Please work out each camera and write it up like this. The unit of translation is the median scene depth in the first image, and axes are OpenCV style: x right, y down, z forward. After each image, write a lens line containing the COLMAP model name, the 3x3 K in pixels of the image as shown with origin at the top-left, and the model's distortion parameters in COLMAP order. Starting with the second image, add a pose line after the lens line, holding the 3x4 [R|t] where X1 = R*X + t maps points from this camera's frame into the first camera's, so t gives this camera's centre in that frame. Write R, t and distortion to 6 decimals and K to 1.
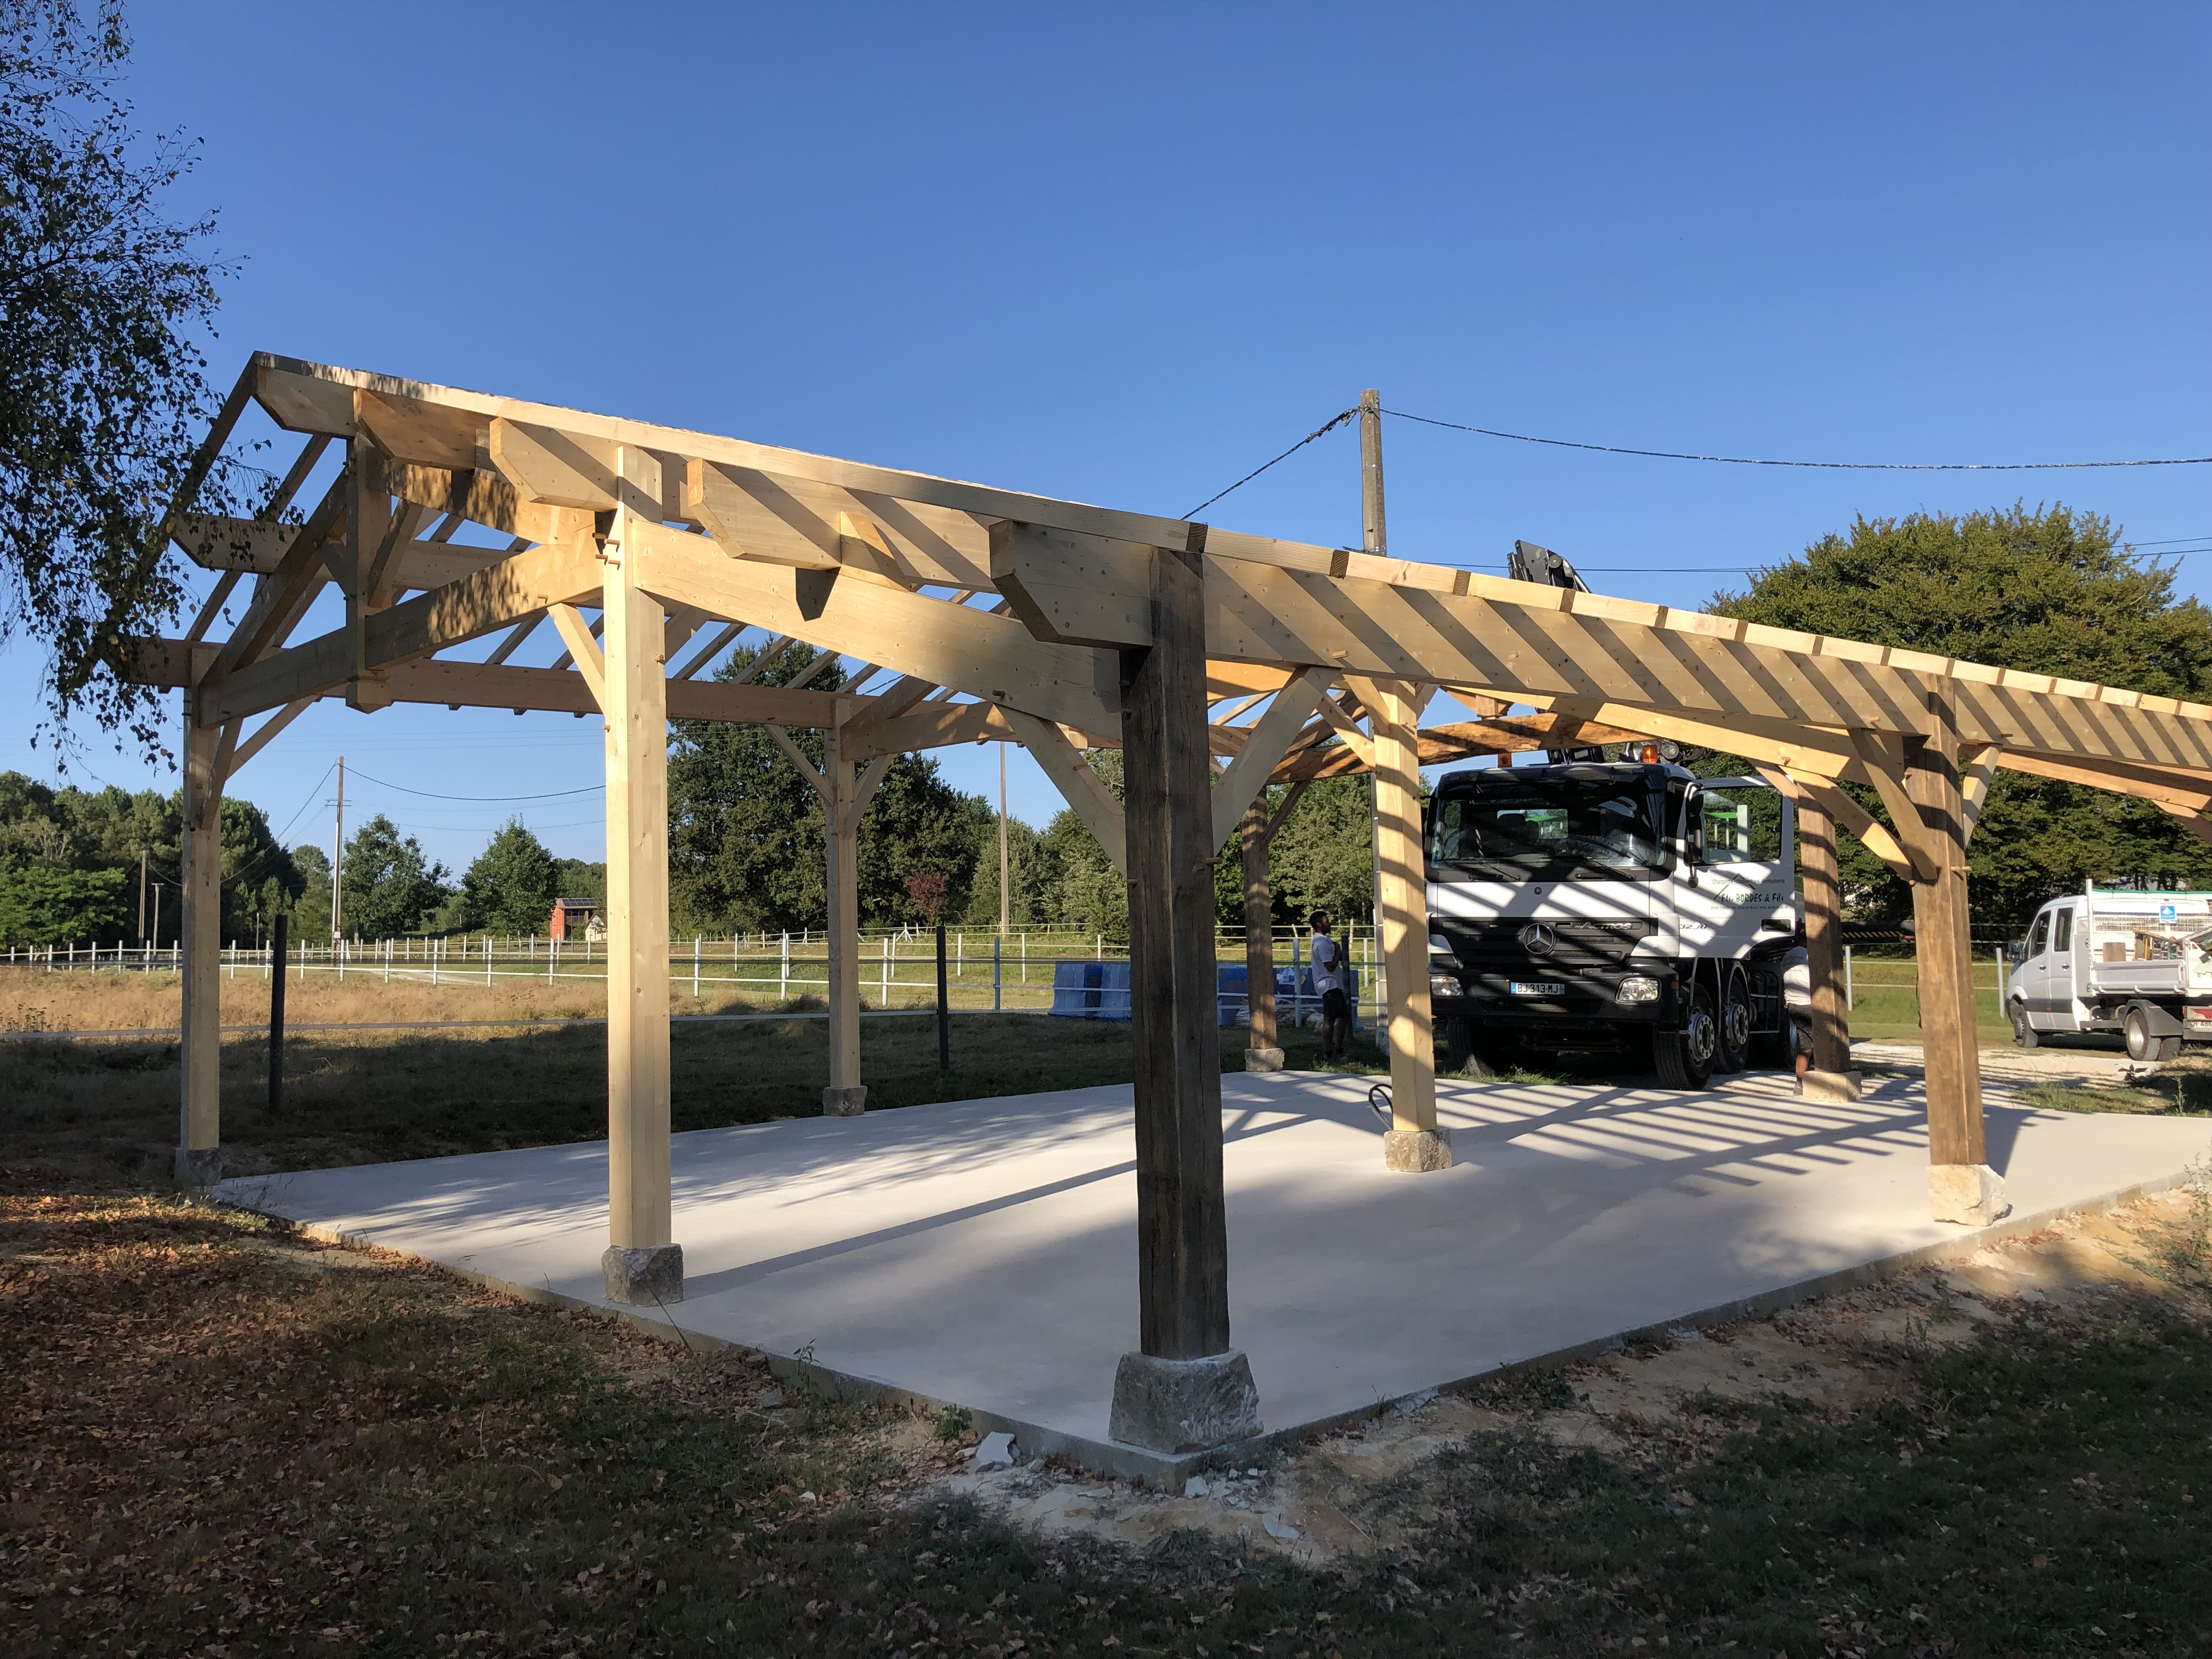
lens RADIAL K [[1825.0, 0, 1164.3], [0, 1825.0, 833.5], [0, 0, 1]] dist [0.008825, 0.011931]
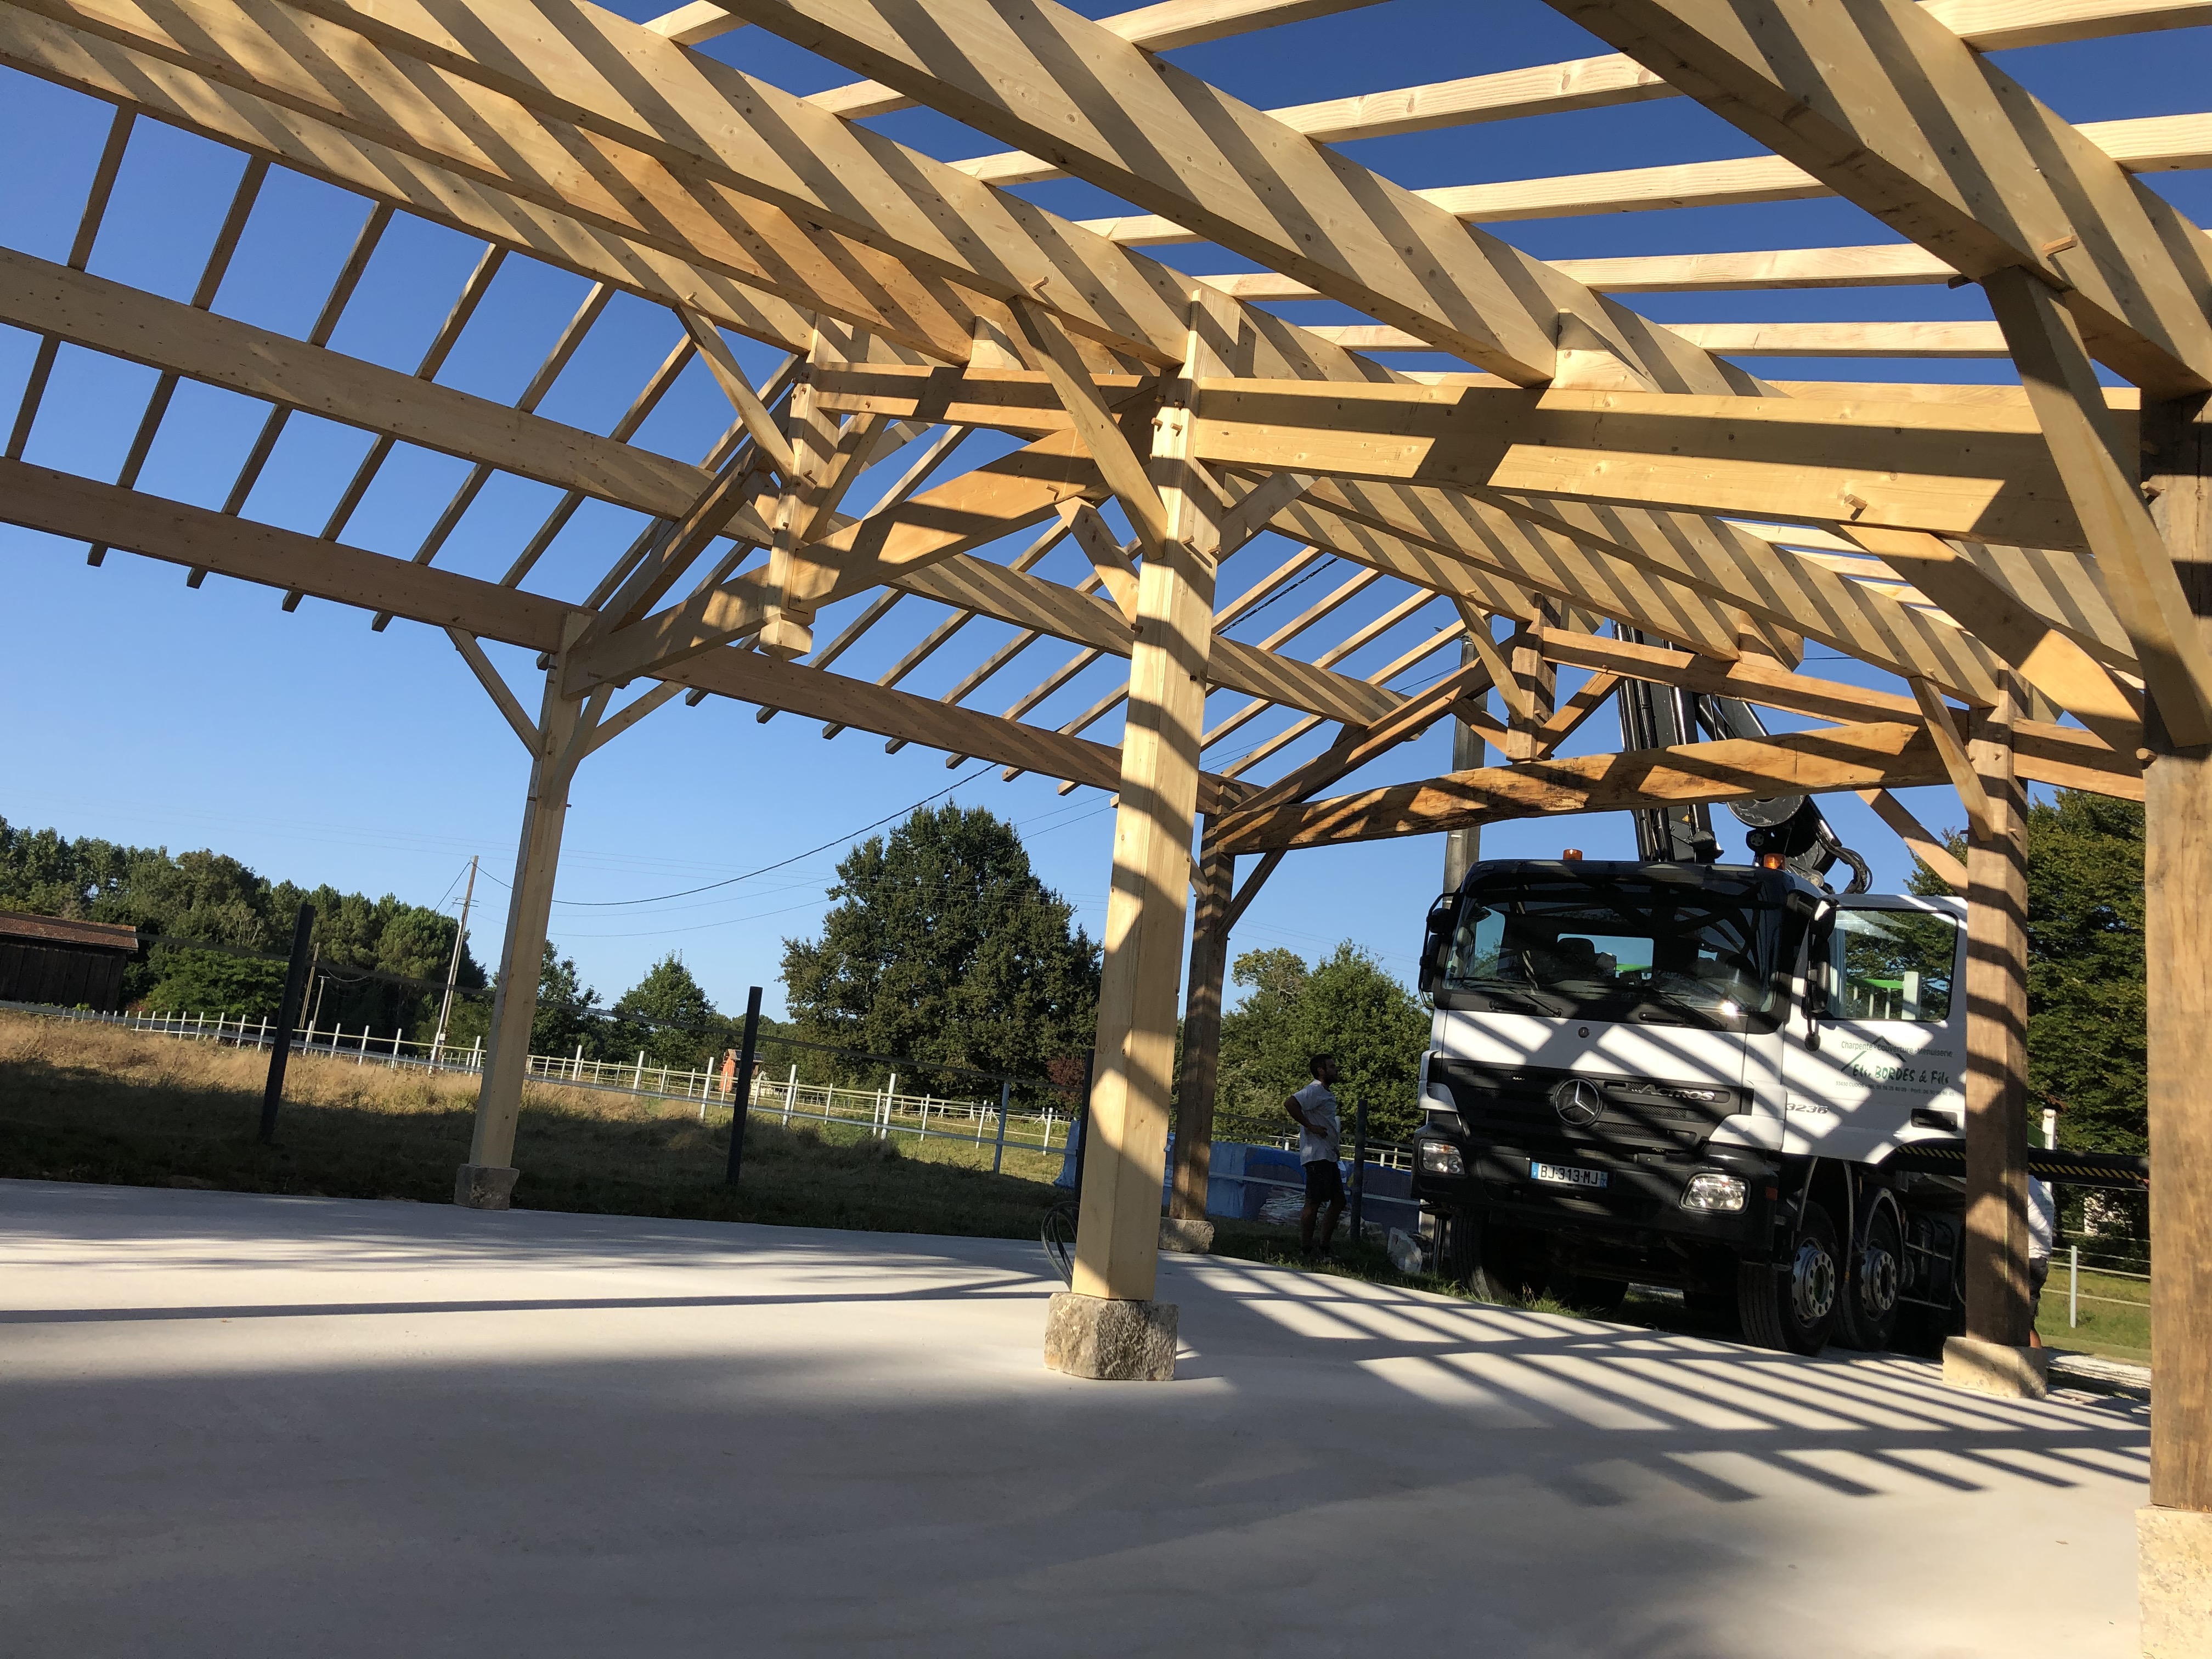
lens RADIAL K [[1813.8, 0, 1174.3], [0, 1813.8, 822.9], [0, 0, 1]] dist [0.040124, -0.088692]
pose [[0.987195, 0.107176, -0.118150, 0.123924], [-0.121537, 0.985071, -0.121919, 0.055873], [0.103319, 0.134717, 0.985483, 0.293711]]
